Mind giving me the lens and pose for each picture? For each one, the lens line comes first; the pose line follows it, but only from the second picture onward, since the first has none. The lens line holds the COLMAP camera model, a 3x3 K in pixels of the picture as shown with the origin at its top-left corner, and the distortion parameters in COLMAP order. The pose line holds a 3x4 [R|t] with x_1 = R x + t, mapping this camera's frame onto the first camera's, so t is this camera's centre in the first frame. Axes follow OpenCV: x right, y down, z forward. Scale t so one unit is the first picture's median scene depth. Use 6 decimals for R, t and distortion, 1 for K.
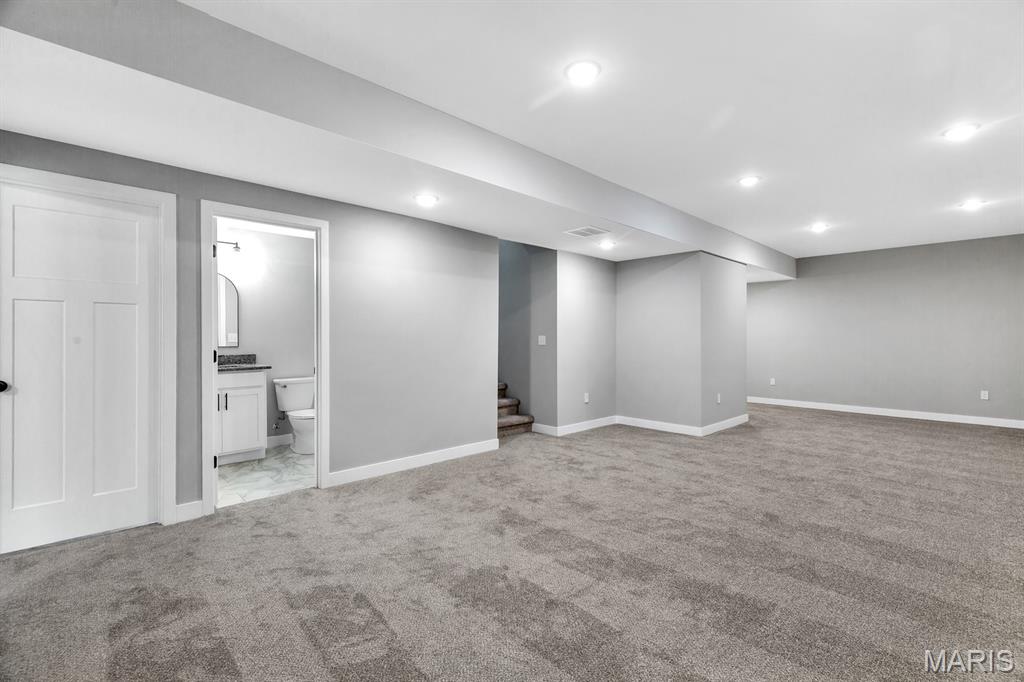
lens RADIAL K [[466.5, 0, 511.9], [0, 466.5, 338.1], [0, 0, 1]] dist [0.003643, 0.000519]
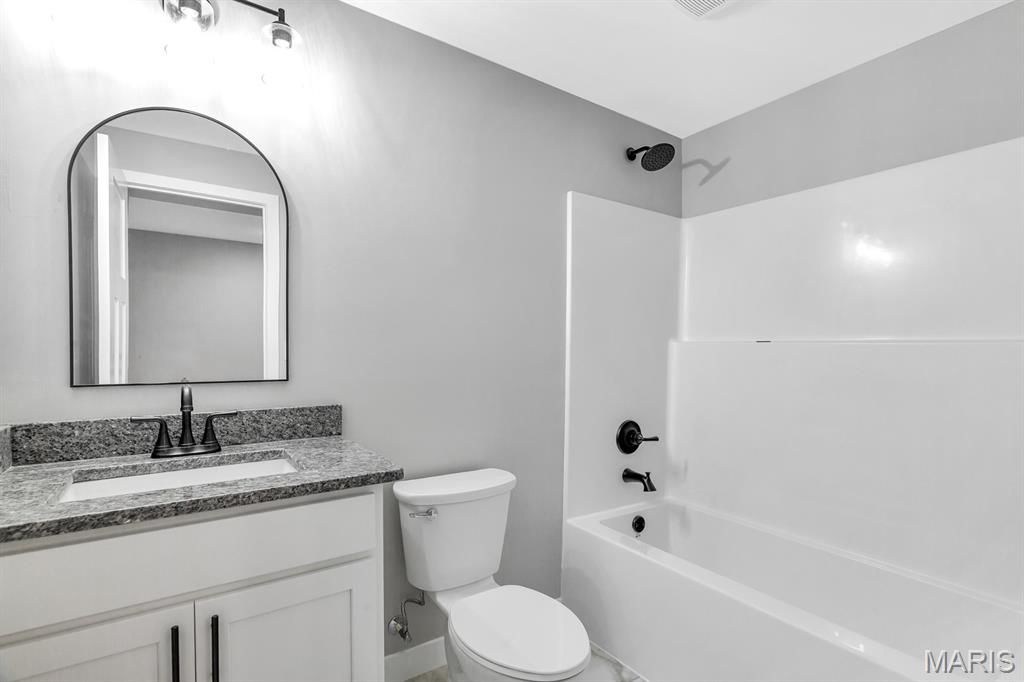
lens RADIAL K [[490.1, 0, 512.3], [0, 490.1, 345.6], [0, 0, 1]] dist [-0.001418, -0.000079]
pose [[0.986447, -0.002878, -0.164055, -0.387185], [0.002973, 0.999996, 0.000332, -0.004665], [0.164053, -0.000815, 0.986451, 0.707287]]
